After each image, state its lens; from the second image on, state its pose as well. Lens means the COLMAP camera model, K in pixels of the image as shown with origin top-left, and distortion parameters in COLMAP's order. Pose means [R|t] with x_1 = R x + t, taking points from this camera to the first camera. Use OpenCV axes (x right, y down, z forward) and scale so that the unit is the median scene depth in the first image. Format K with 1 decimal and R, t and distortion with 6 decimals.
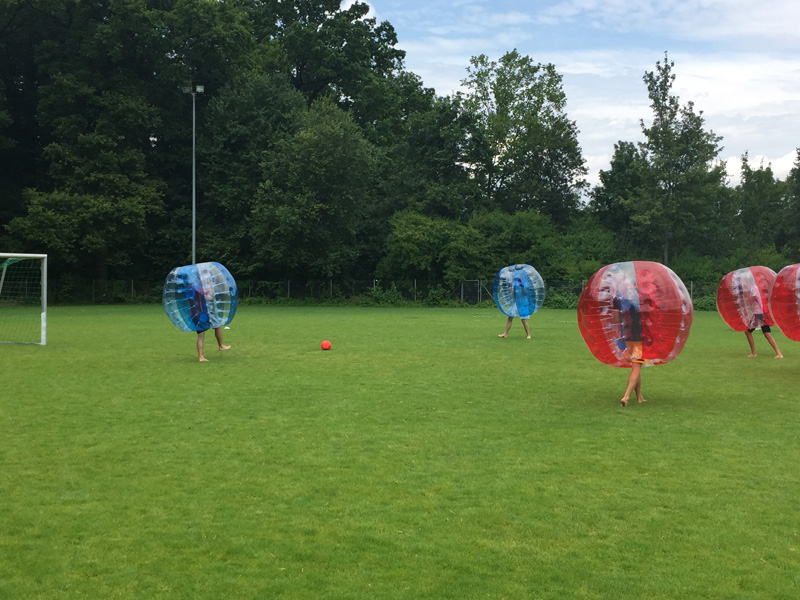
lens RADIAL K [[1043.3, 0, 413.4], [0, 1043.3, 275.0], [0, 0, 1]] dist [0.055694, 0.000000]
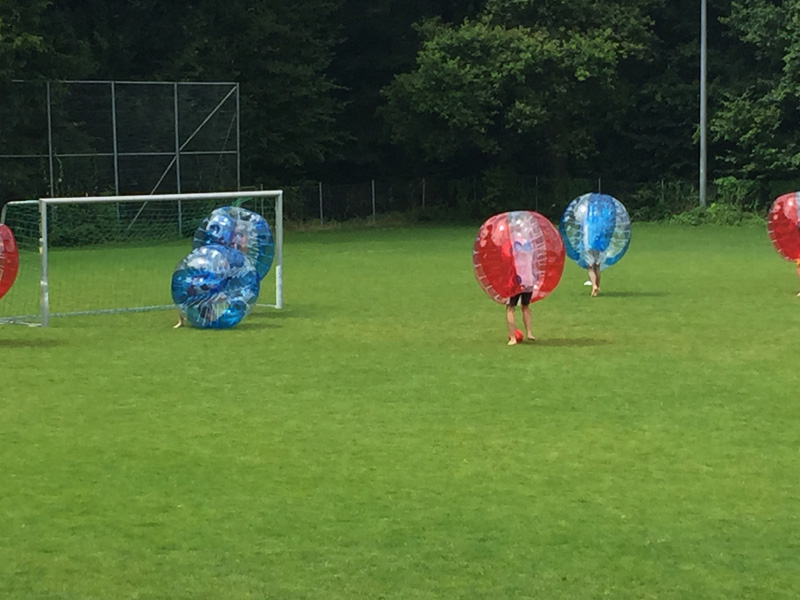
lens RADIAL K [[2505.7, 0, 419.0], [0, 2505.7, 283.1], [0, 0, 1]] dist [0.094962, 0.000000]
pose [[0.910605, 0.017362, -0.412912, 0.199217], [0.010151, 0.997876, 0.064346, -0.027362], [0.413152, -0.062786, 0.908495, -0.252473]]
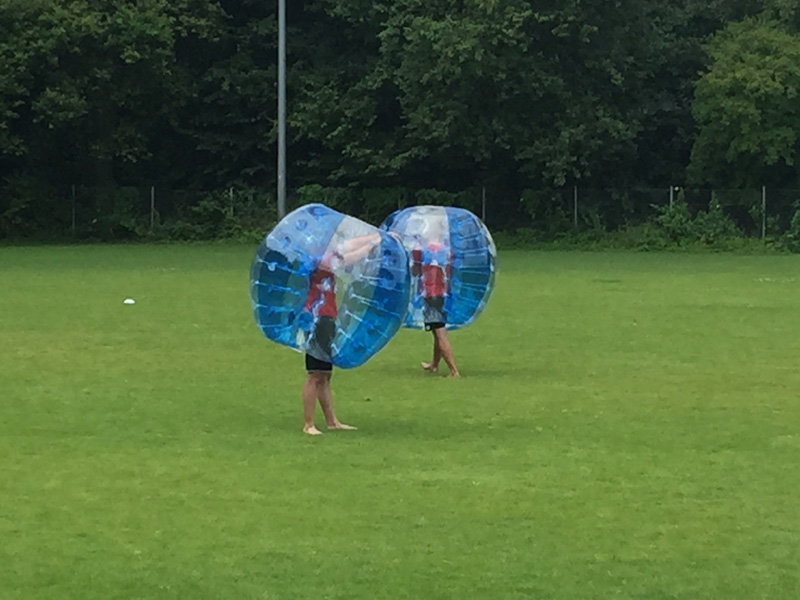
lens RADIAL K [[3058.1, 0, 397.2], [0, 3058.1, 295.6], [0, 0, 1]] dist [0.064393, 0.000000]
pose [[0.961037, 0.007284, -0.276325, 0.192252], [0.006367, 0.998804, 0.048476, -0.012075], [0.276348, -0.048347, 0.959841, -0.213050]]
